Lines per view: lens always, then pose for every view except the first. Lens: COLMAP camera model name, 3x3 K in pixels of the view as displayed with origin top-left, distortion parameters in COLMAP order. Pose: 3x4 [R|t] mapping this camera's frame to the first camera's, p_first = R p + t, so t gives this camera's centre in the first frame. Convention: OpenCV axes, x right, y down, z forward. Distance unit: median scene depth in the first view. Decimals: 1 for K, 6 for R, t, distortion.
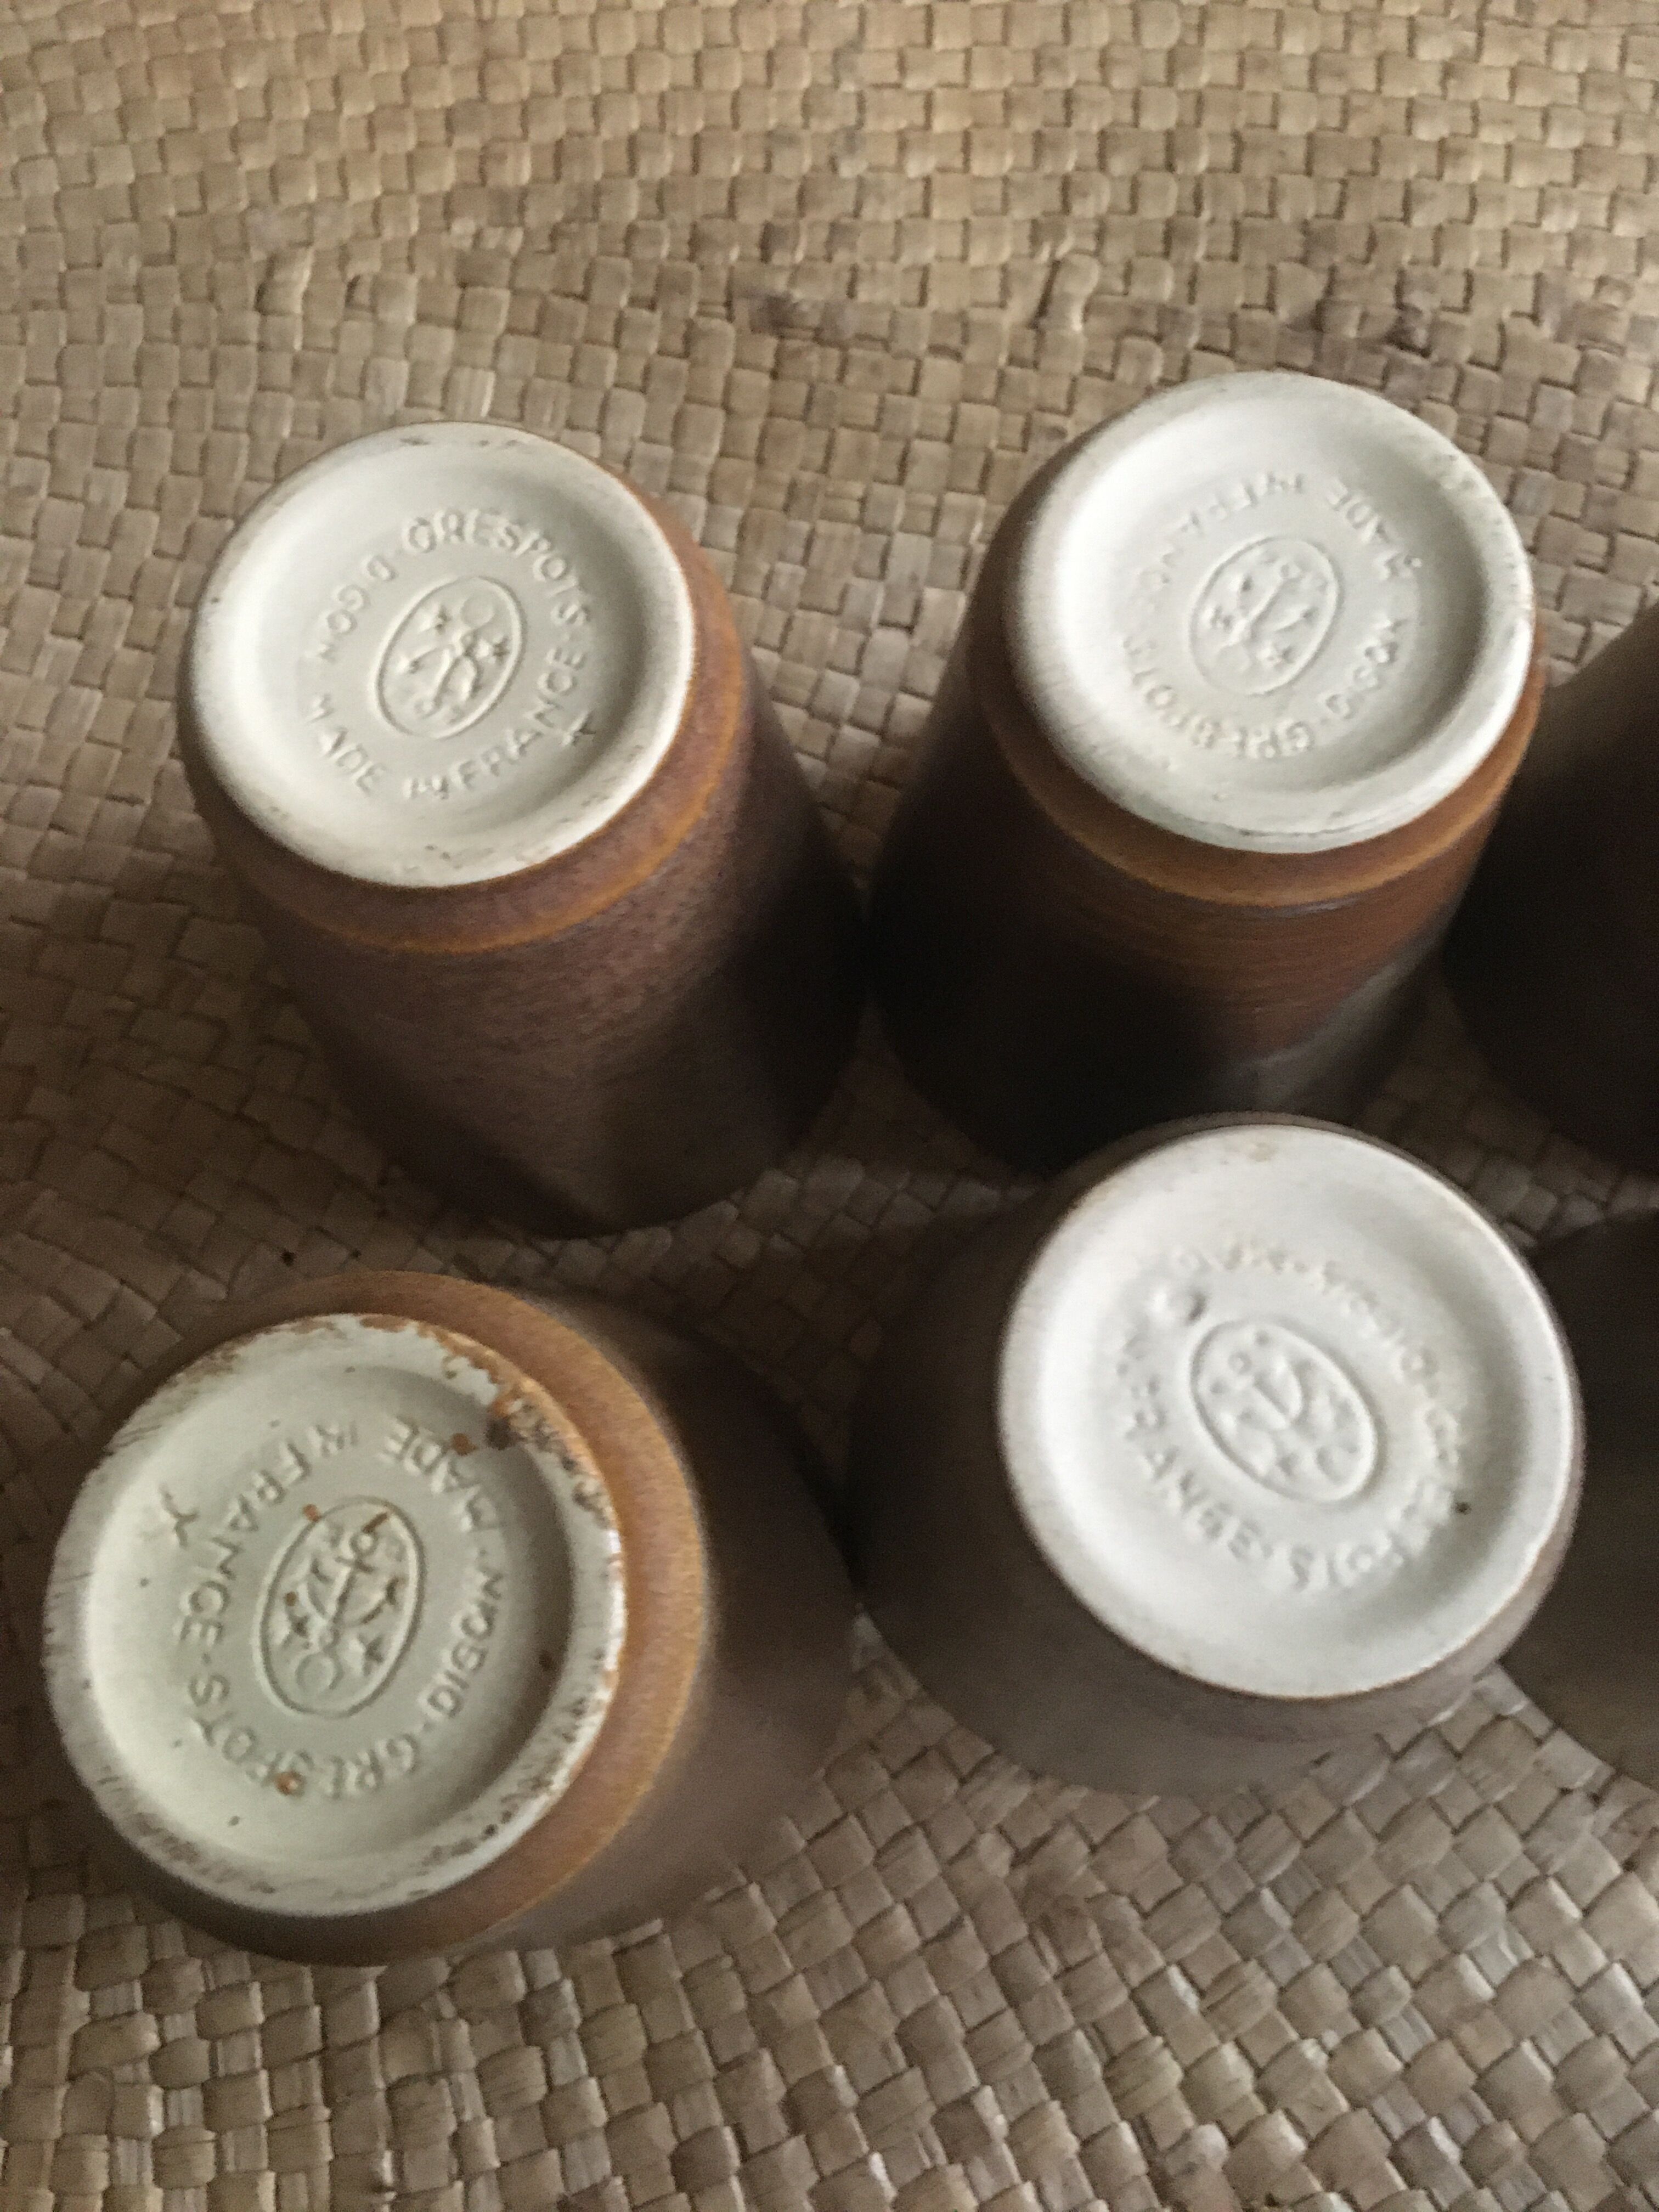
lens RADIAL K [[1852.5, 0, 830.4], [0, 1852.5, 1091.3], [0, 0, 1]] dist [0.062639, -0.104163]
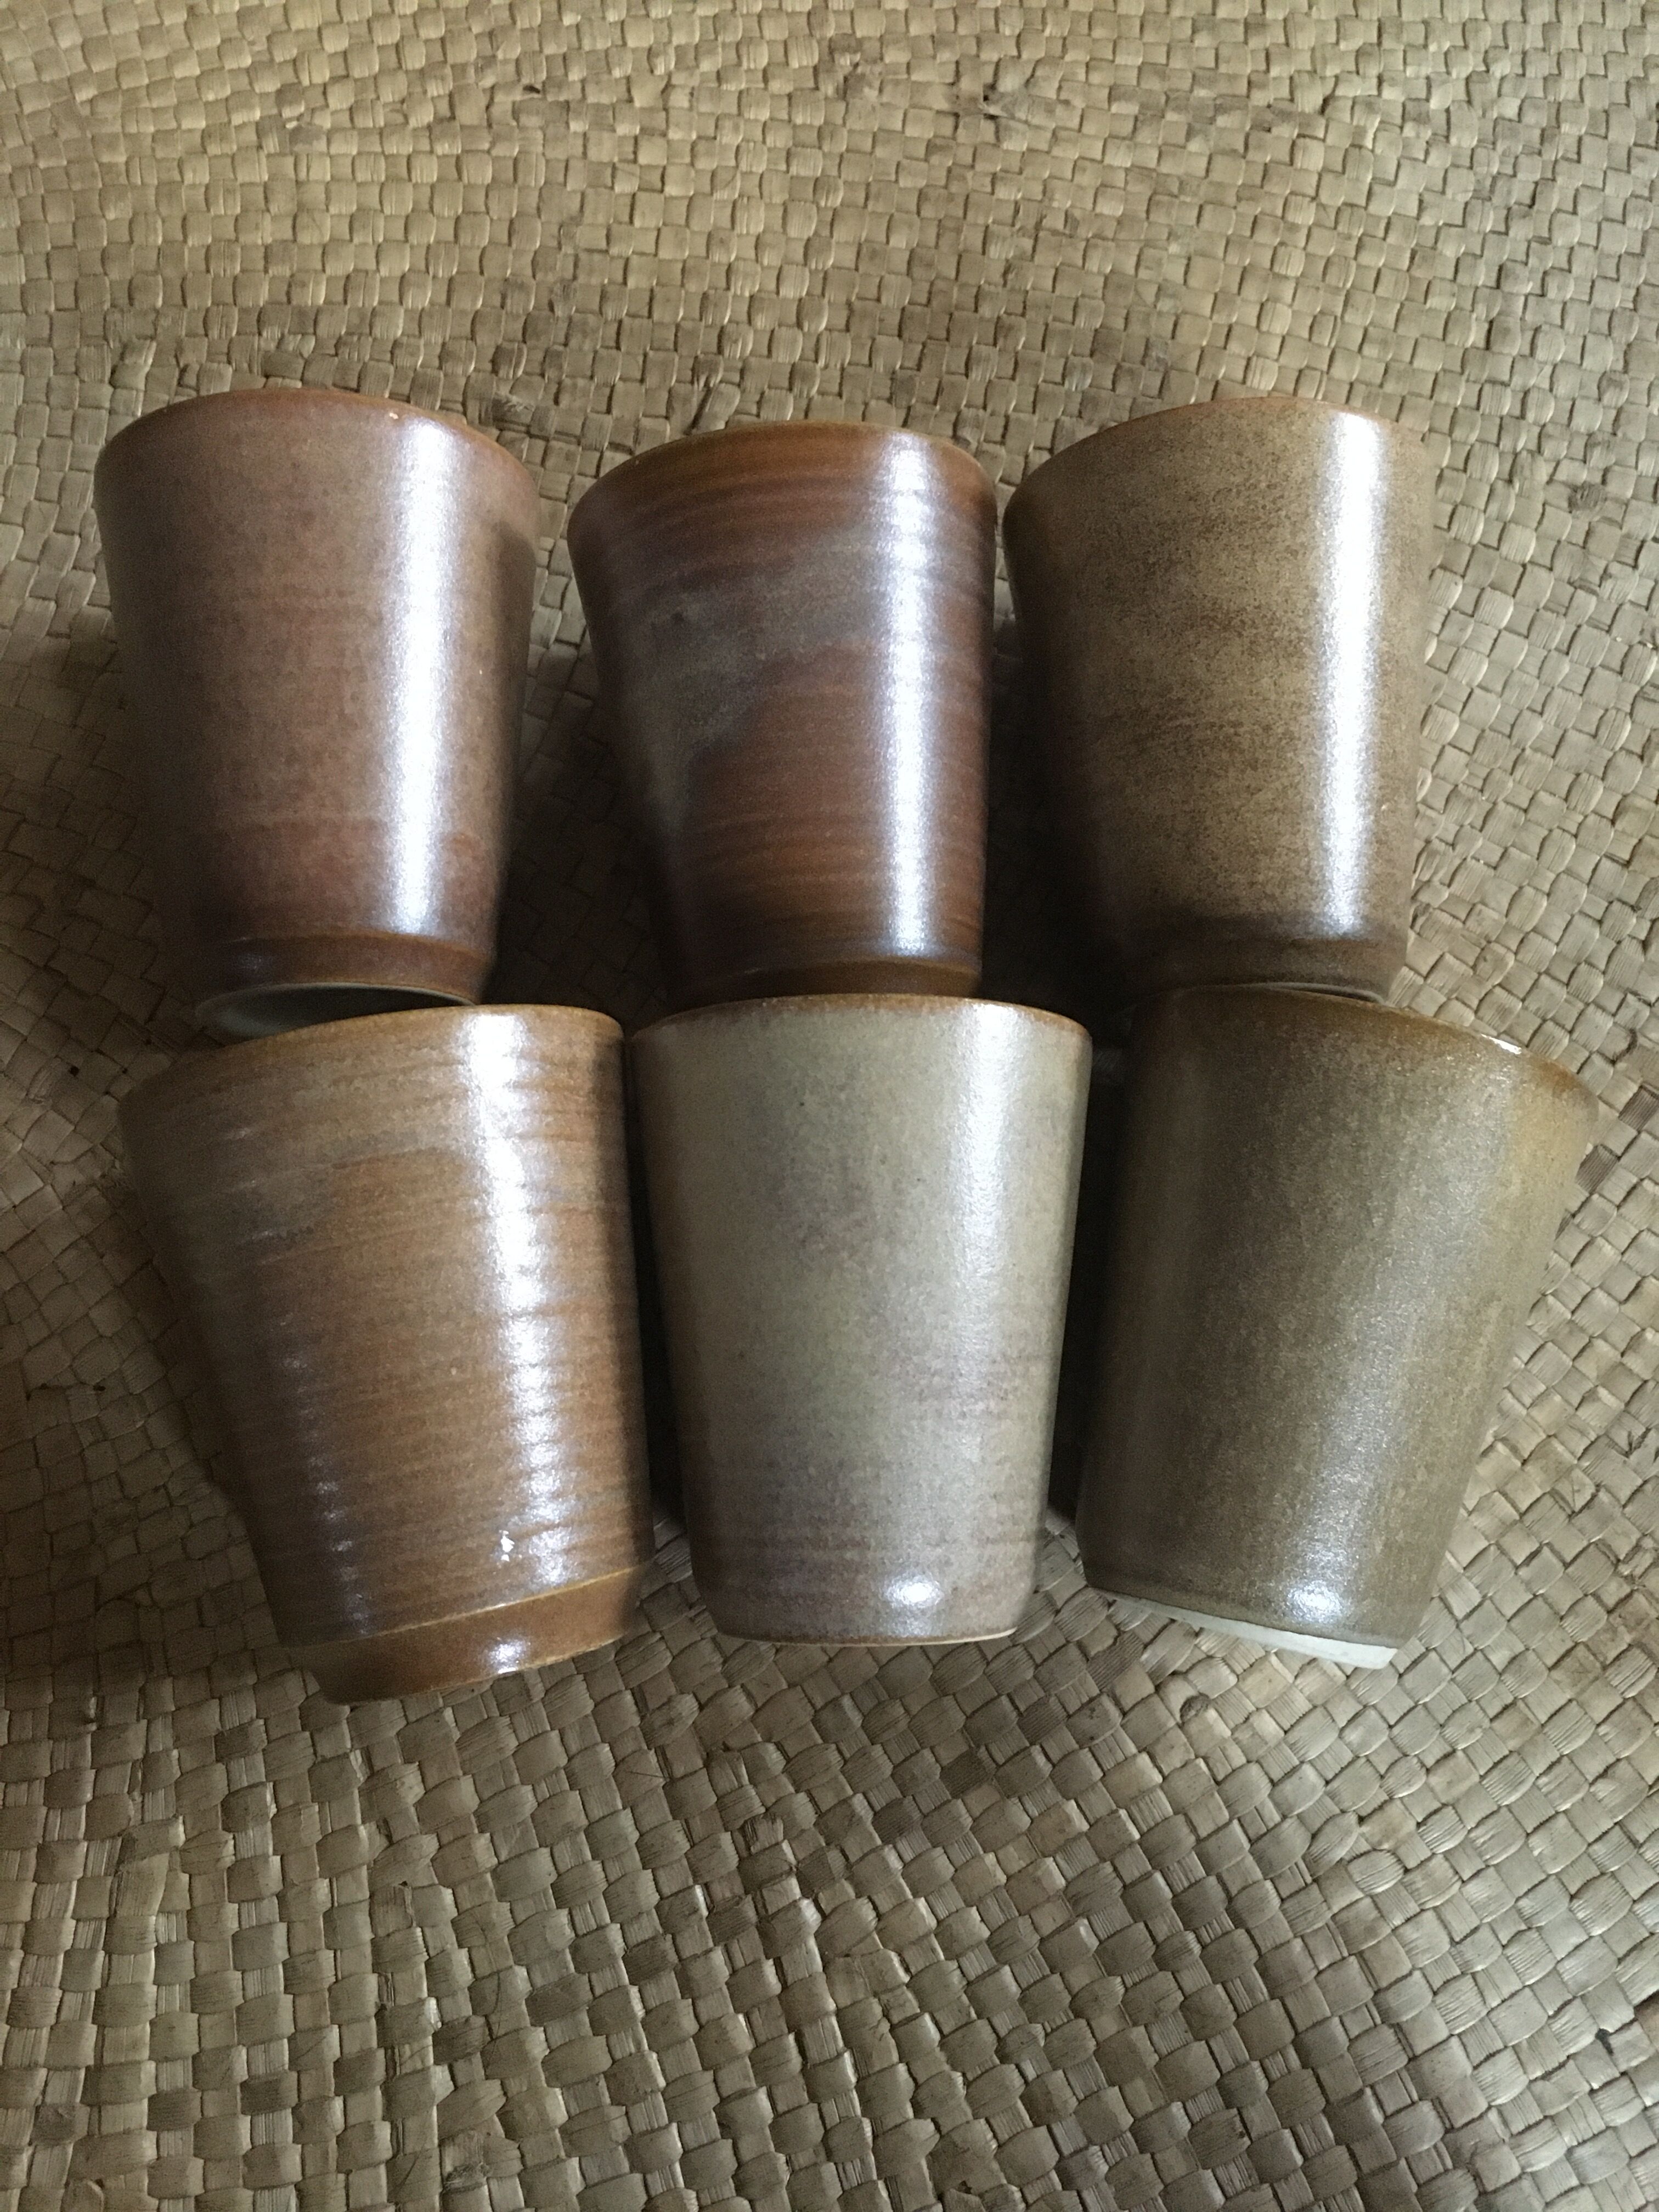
lens RADIAL K [[1852.5, 0, 832.2], [0, 1852.5, 1111.0], [0, 0, 1]] dist [0.062639, -0.104163]
pose [[0.998174, 0.049786, 0.034217, 0.190259], [-0.048241, 0.997840, -0.044591, 0.135452], [-0.036363, 0.042859, 0.998419, -0.332561]]
